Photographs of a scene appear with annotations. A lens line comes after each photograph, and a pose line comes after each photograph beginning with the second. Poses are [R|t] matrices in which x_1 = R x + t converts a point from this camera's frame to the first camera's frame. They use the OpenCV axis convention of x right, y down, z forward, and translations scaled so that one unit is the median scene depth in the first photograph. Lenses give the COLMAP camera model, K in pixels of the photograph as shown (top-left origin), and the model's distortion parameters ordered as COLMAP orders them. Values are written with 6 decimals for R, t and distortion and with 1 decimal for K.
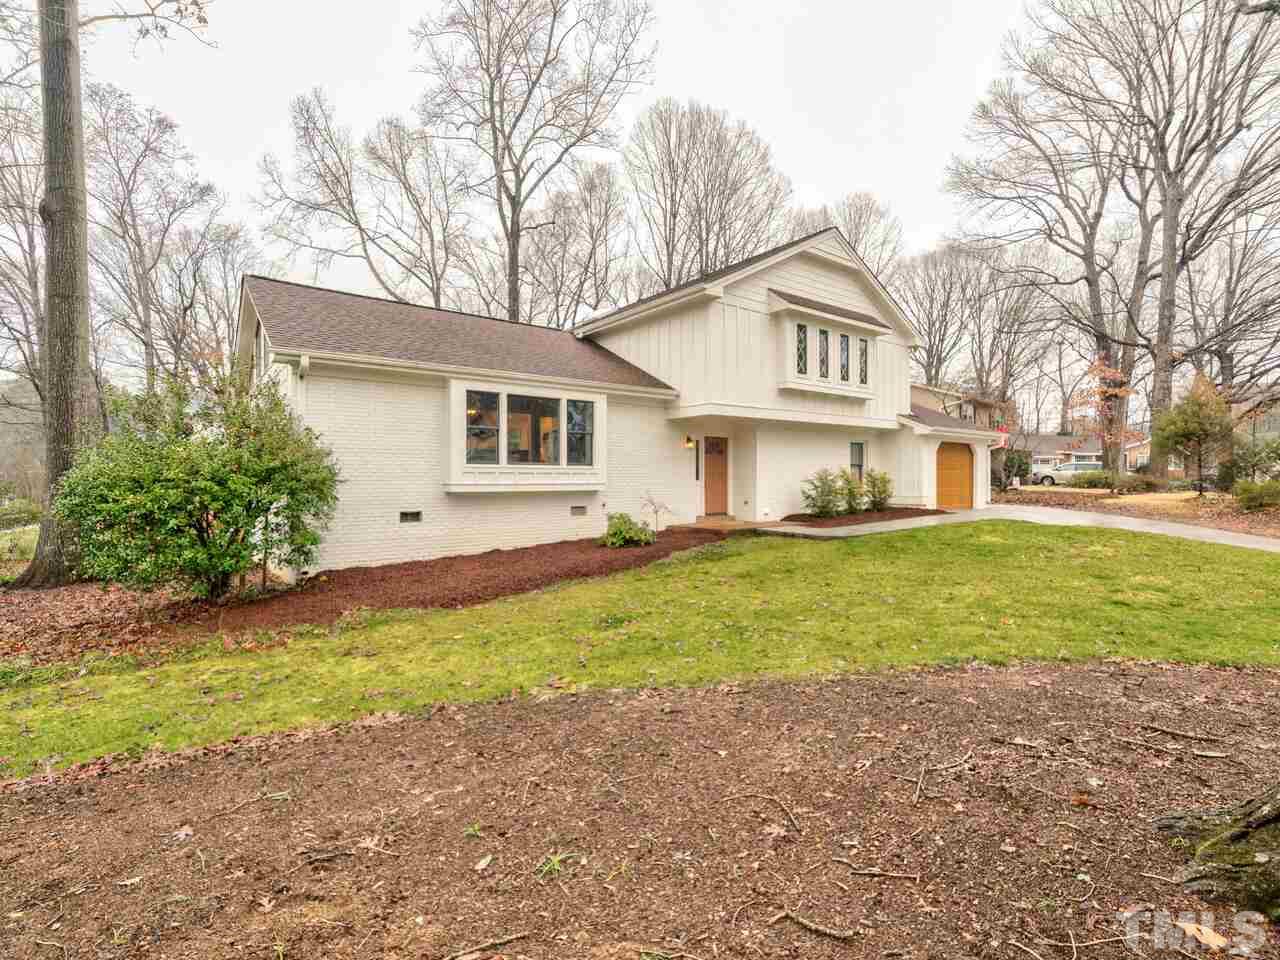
lens RADIAL K [[629.5, 0, 640.5], [0, 629.5, 481.9], [0, 0, 1]] dist [-0.000489, 0.001019]
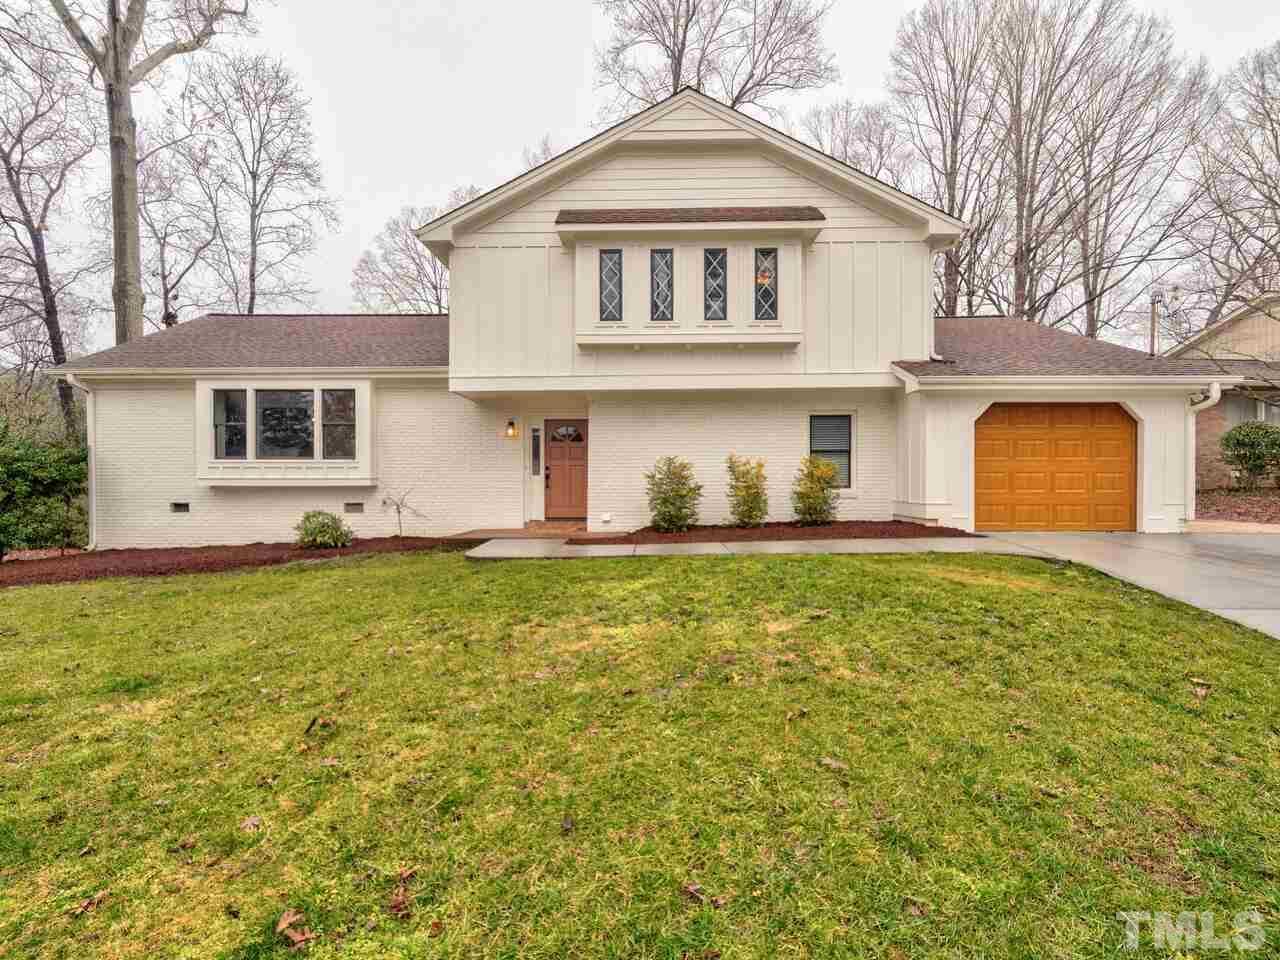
lens RADIAL K [[629.5, 0, 639.9], [0, 629.5, 479.7], [0, 0, 1]] dist [-0.000489, 0.001019]
pose [[0.769602, -0.000757, -0.638523, 0.813015], [-0.004873, 0.999963, -0.007059, 0.008639], [0.638505, 0.008544, 0.769570, 0.551401]]
